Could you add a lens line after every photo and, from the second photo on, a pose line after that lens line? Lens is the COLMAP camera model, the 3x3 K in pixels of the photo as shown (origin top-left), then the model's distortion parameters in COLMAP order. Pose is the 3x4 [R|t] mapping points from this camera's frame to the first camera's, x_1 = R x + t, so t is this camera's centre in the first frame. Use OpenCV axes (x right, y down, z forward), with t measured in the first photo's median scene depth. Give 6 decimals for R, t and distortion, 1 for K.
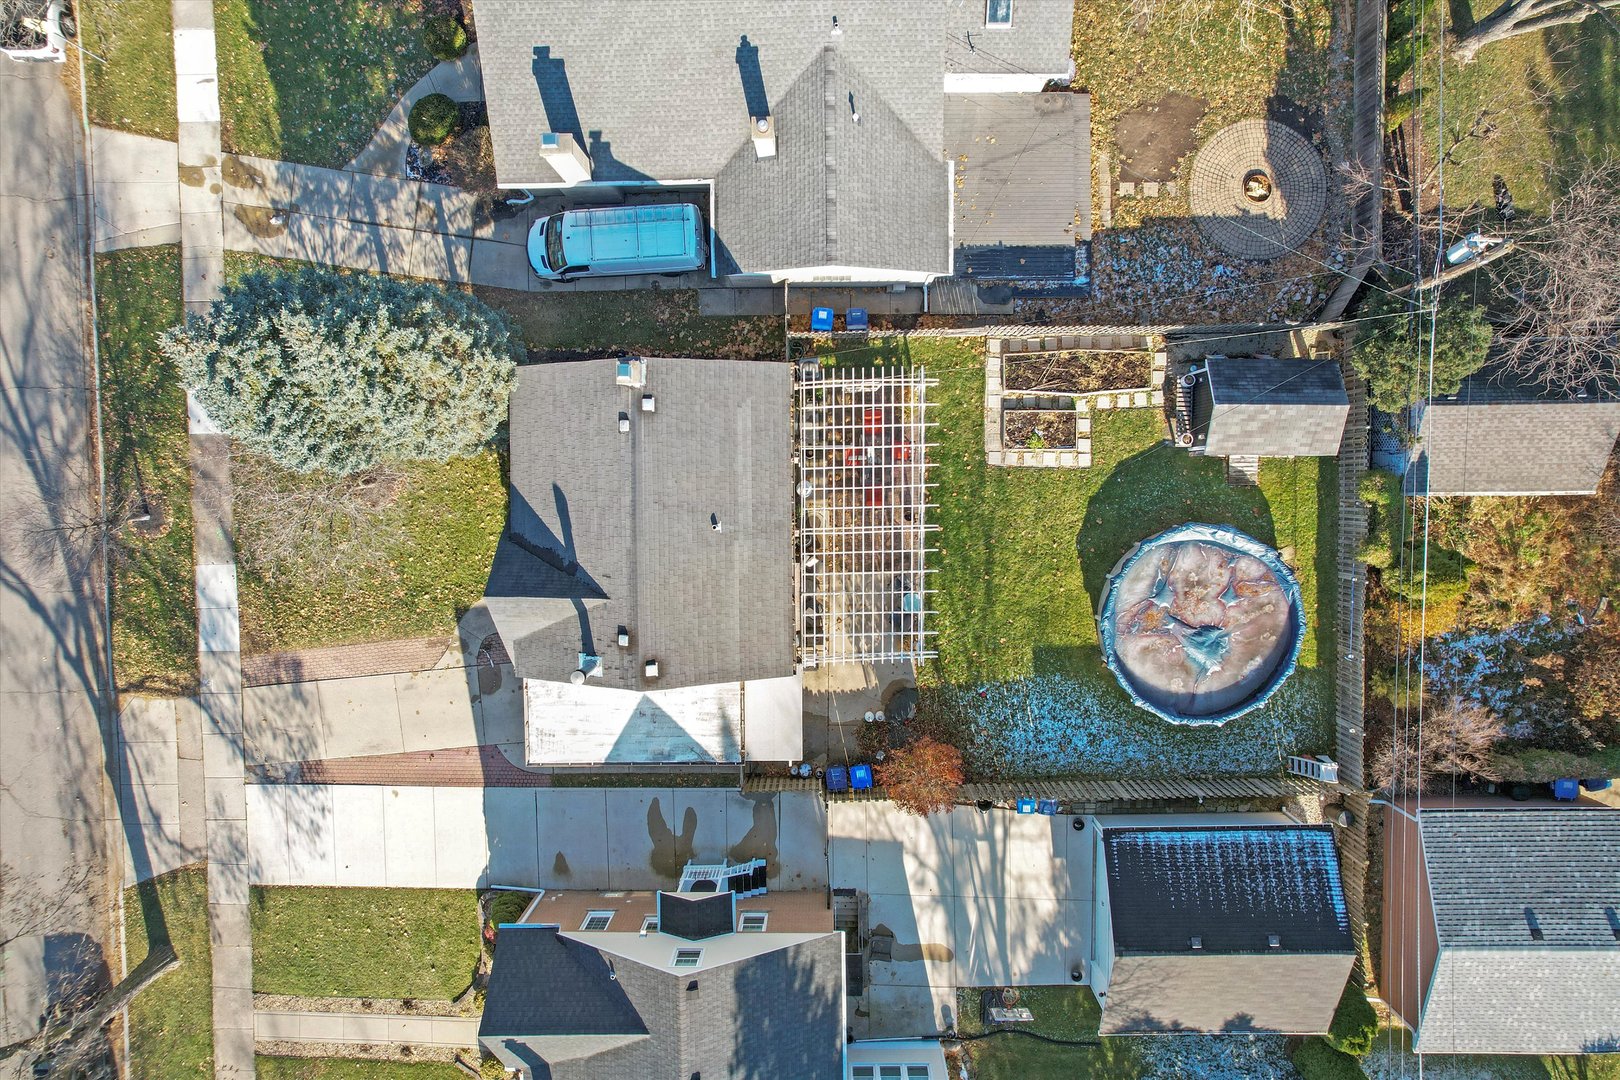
lens RADIAL K [[1037.4, 0, 814.4], [0, 1037.4, 534.5], [0, 0, 1]] dist [-0.077186, 0.069946]
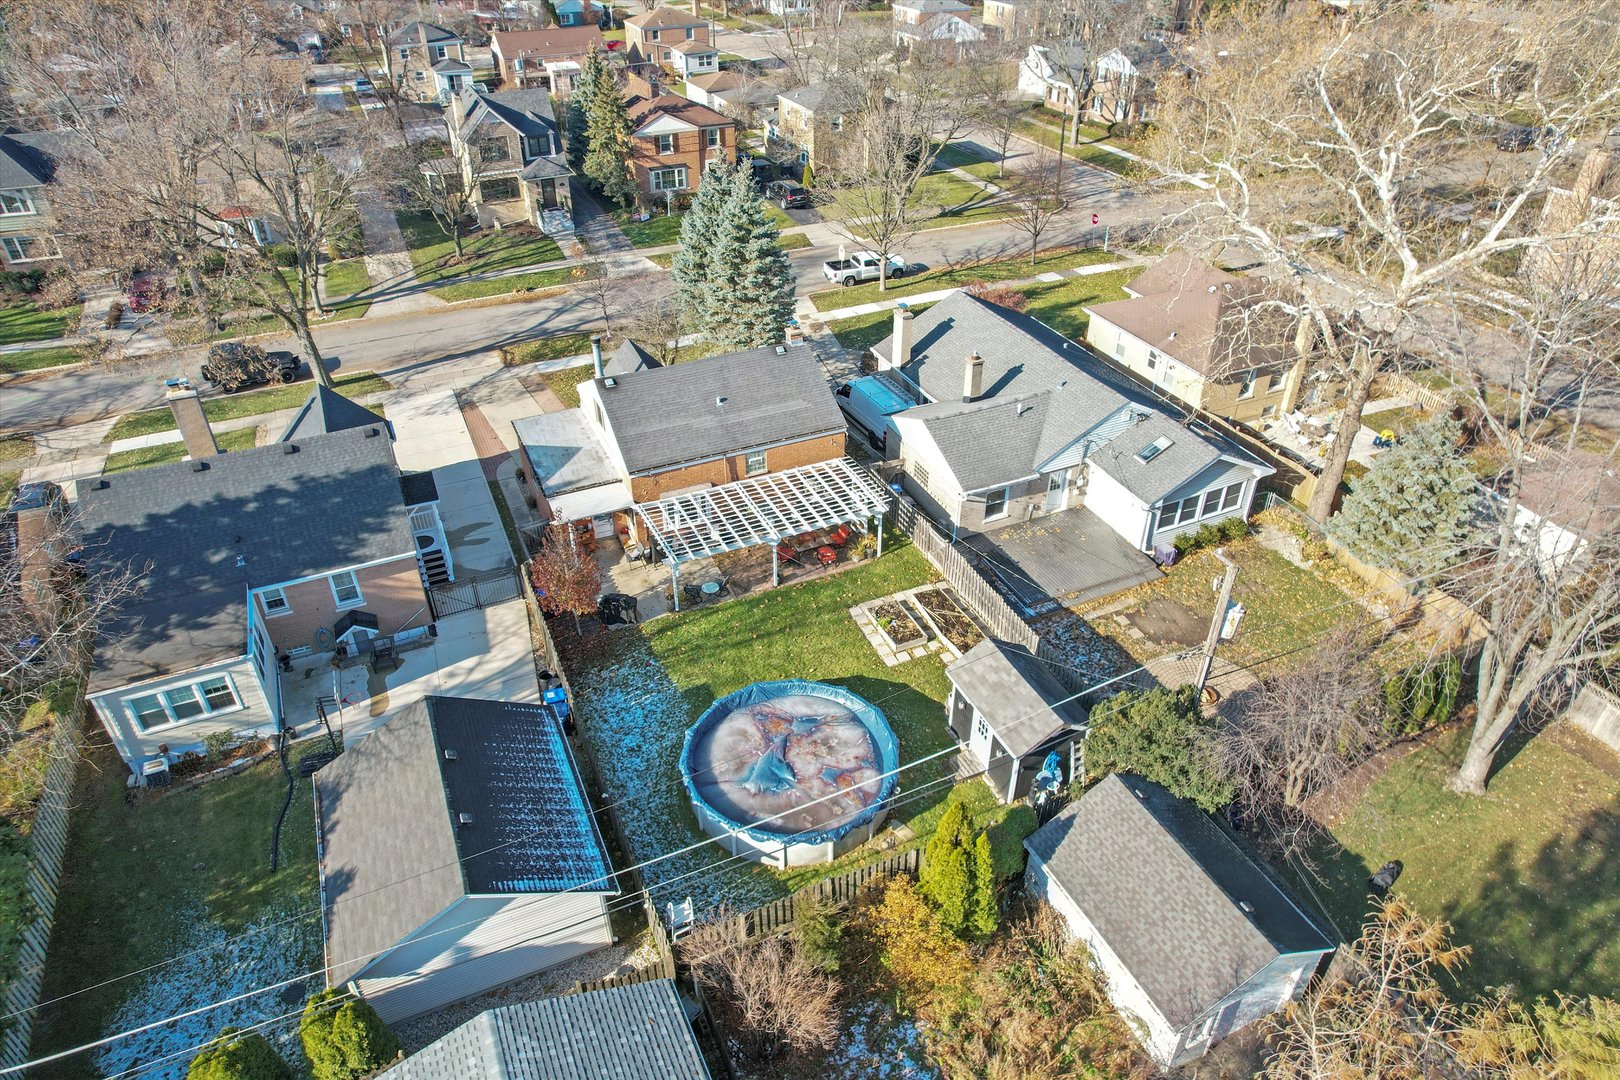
lens RADIAL K [[1037.4, 0, 814.4], [0, 1037.4, 534.5], [0, 0, 1]] dist [-0.077186, 0.069946]
pose [[0.403329, 0.527688, -0.747576, 0.955429], [-0.913634, 0.186727, -0.361117, 0.359386], [-0.050965, 0.828660, 0.557427, 0.304502]]
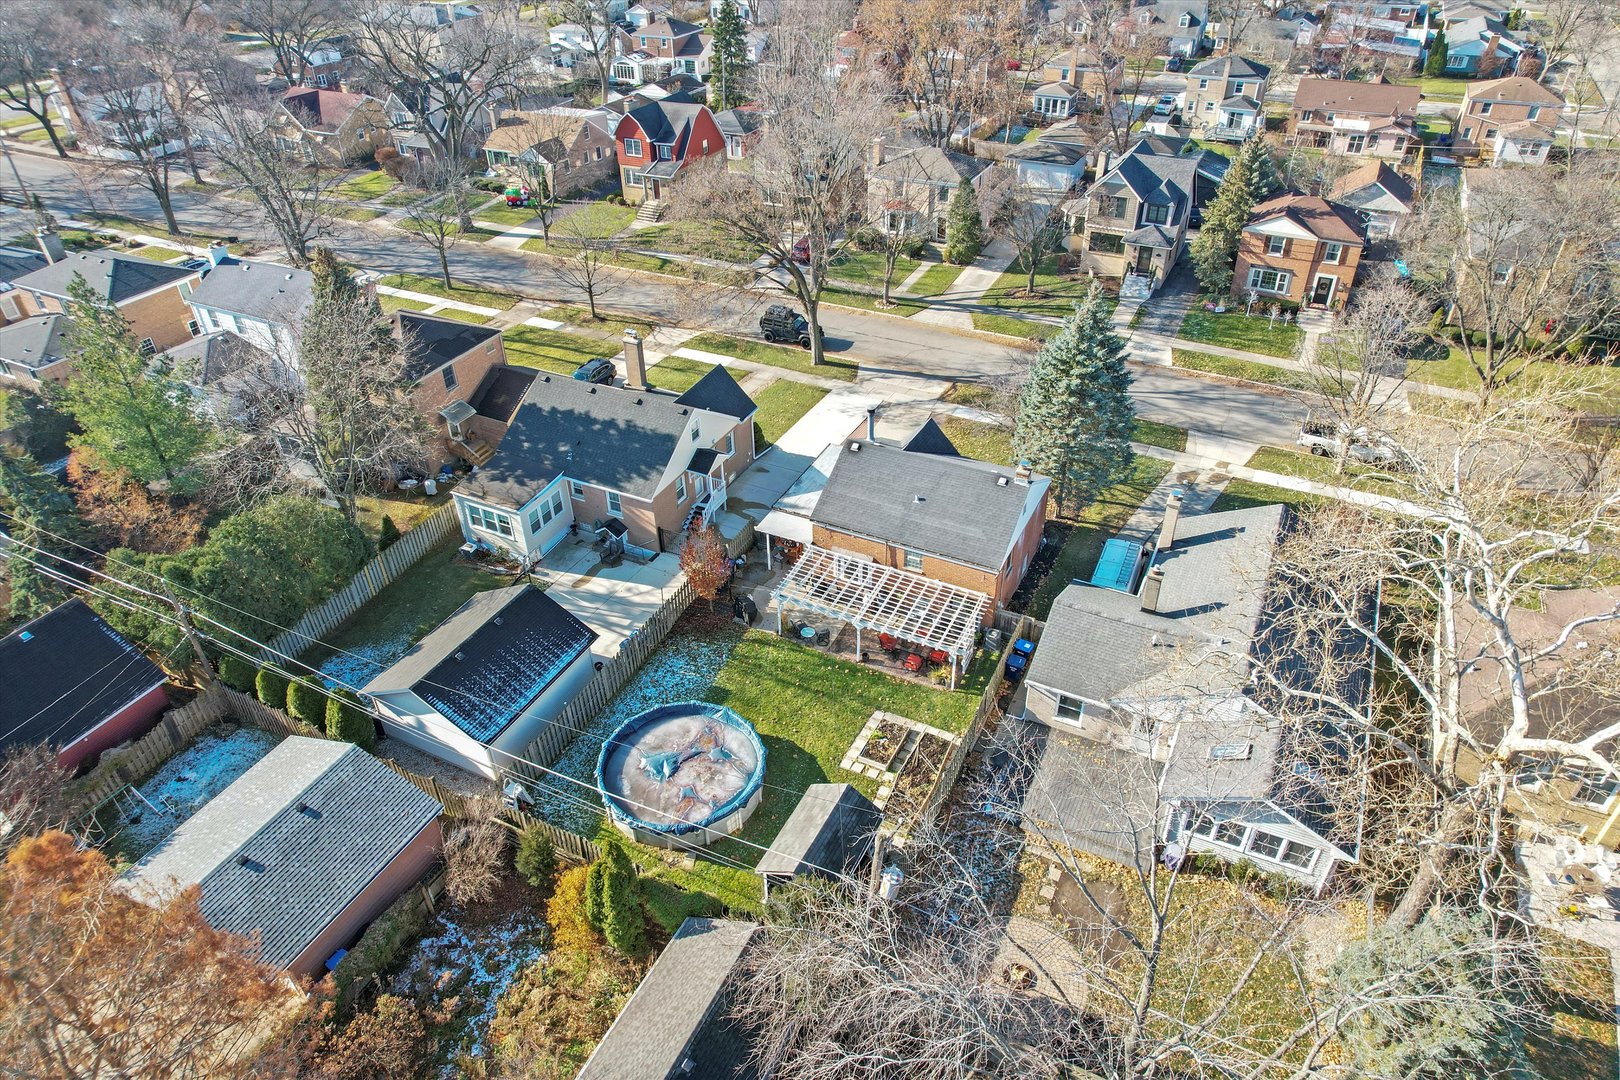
lens RADIAL K [[1037.4, 0, 814.4], [0, 1037.4, 534.5], [0, 0, 1]] dist [-0.077186, 0.069946]
pose [[-0.455172, 0.536356, -0.710732, 0.993387], [-0.890184, -0.291825, 0.349871, -0.383056], [-0.019754, 0.791934, 0.610287, 0.051459]]
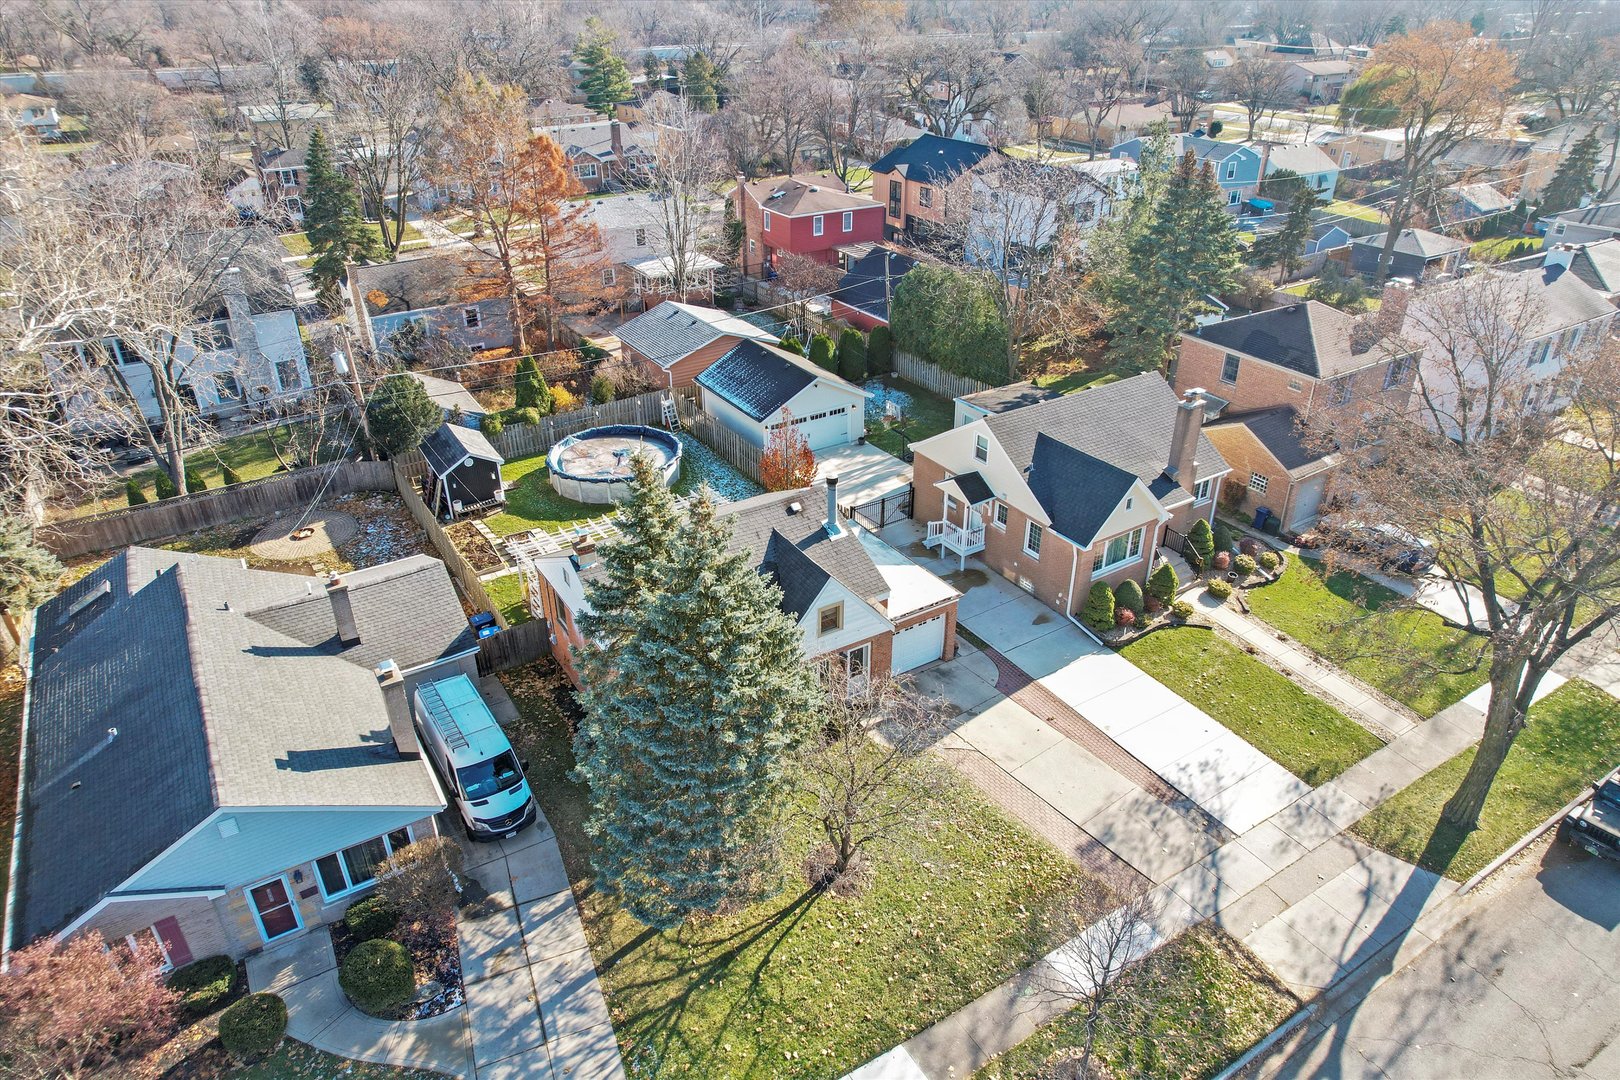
lens RADIAL K [[1037.4, 0, 814.4], [0, 1037.4, 534.5], [0, 0, 1]] dist [-0.077186, 0.069946]
pose [[-0.526380, -0.388433, 0.756336, -0.947830], [0.848140, -0.302501, 0.434915, -0.350956], [0.059857, 0.870410, 0.488676, 0.368101]]
